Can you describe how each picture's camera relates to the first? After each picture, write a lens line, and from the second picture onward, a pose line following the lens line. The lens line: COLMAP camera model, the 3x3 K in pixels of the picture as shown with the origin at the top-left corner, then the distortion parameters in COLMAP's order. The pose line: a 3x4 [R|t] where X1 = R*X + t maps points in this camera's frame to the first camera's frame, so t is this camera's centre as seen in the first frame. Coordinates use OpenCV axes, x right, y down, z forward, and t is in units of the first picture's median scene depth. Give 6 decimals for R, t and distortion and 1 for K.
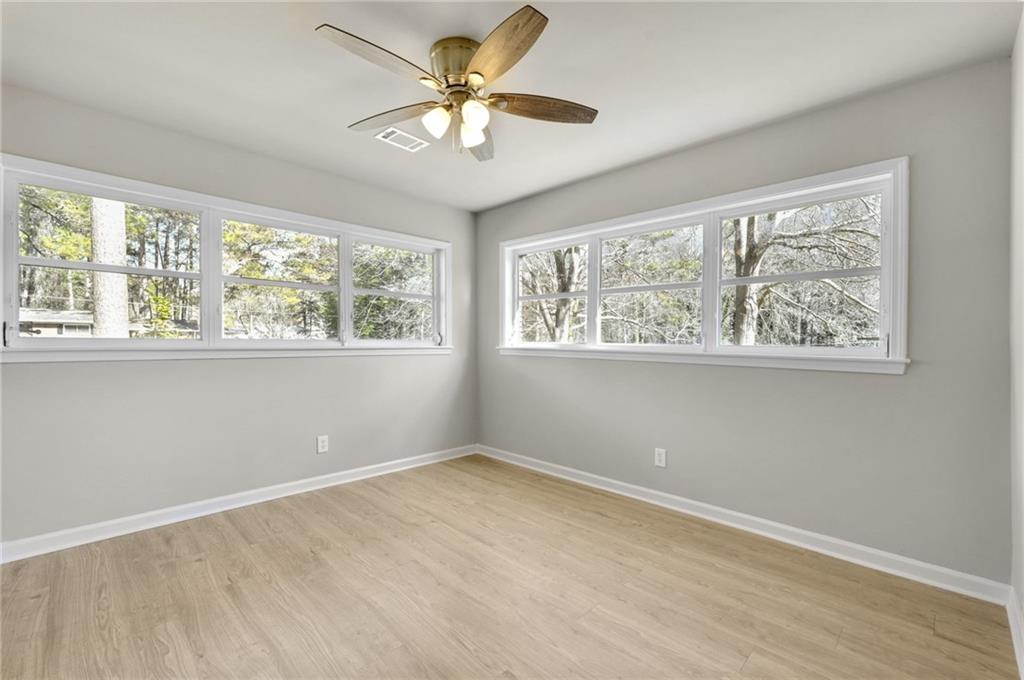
lens RADIAL K [[415.5, 0, 512.0], [0, 415.5, 340.0], [0, 0, 1]] dist [-0.000154, 0.000020]
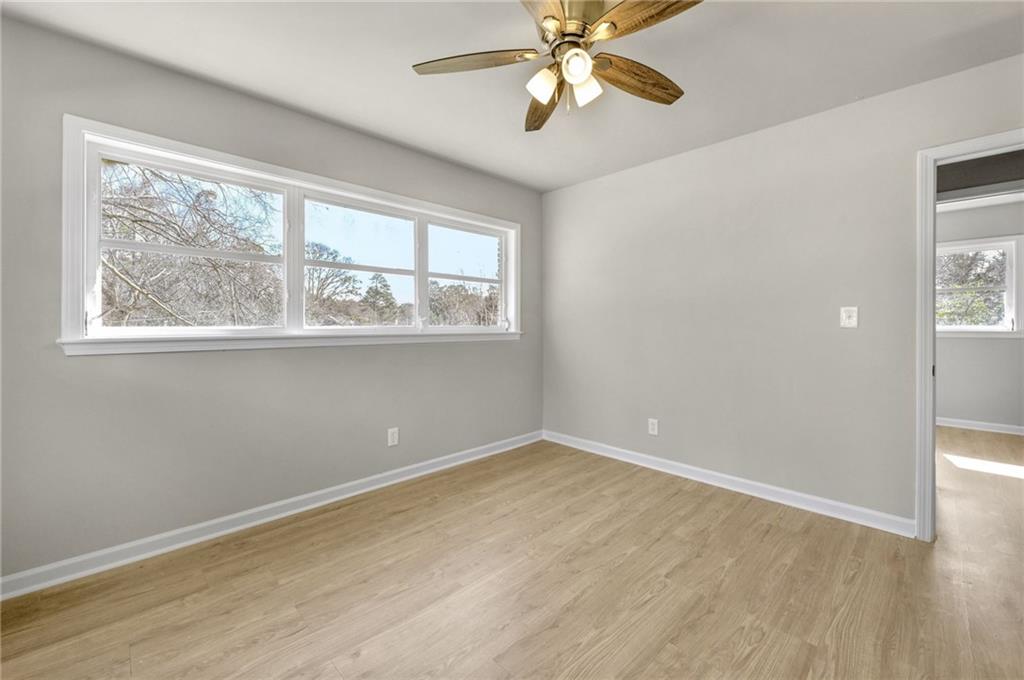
lens RADIAL K [[393.5, 0, 508.8], [0, 393.5, 323.2], [0, 0, 1]] dist [-0.000273, -0.000038]
pose [[0.071826, -0.011051, 0.997356, -0.604477], [0.001067, 0.999939, 0.011003, -0.008394], [-0.997417, 0.000274, 0.071834, 0.663406]]
